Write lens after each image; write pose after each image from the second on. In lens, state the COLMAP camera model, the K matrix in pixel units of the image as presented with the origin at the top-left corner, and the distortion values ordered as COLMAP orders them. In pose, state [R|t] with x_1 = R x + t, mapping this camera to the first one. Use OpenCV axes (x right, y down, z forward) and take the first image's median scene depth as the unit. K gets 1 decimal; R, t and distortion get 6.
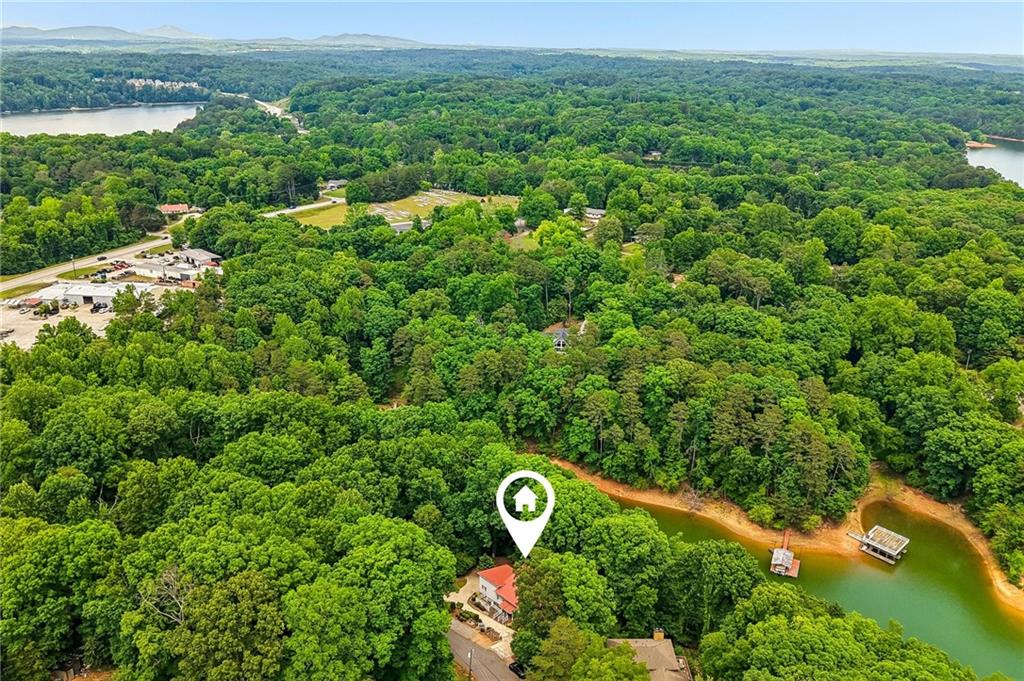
lens RADIAL K [[814.3, 0, 511.3], [0, 814.3, 340.9], [0, 0, 1]] dist [-0.006993, -0.024614]
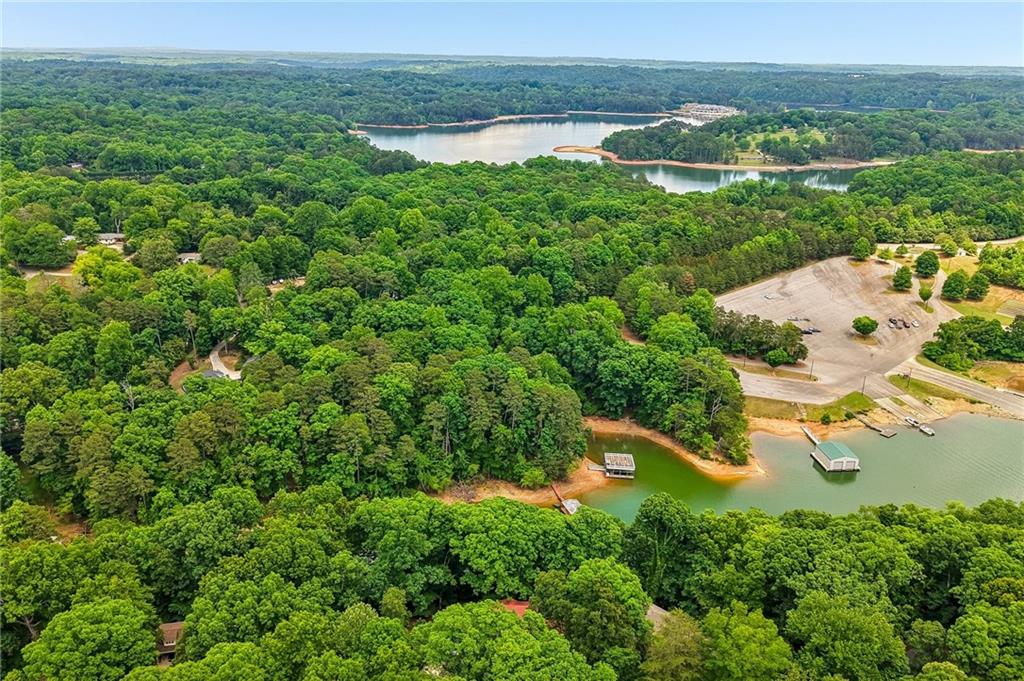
lens RADIAL K [[814.3, 0, 511.6], [0, 814.3, 338.5], [0, 0, 1]] dist [-0.006993, -0.024614]
pose [[0.689758, -0.230354, 0.686419, -0.384902], [0.230514, 0.968576, 0.093407, -0.069979], [-0.686365, 0.093801, 0.721183, 0.206658]]
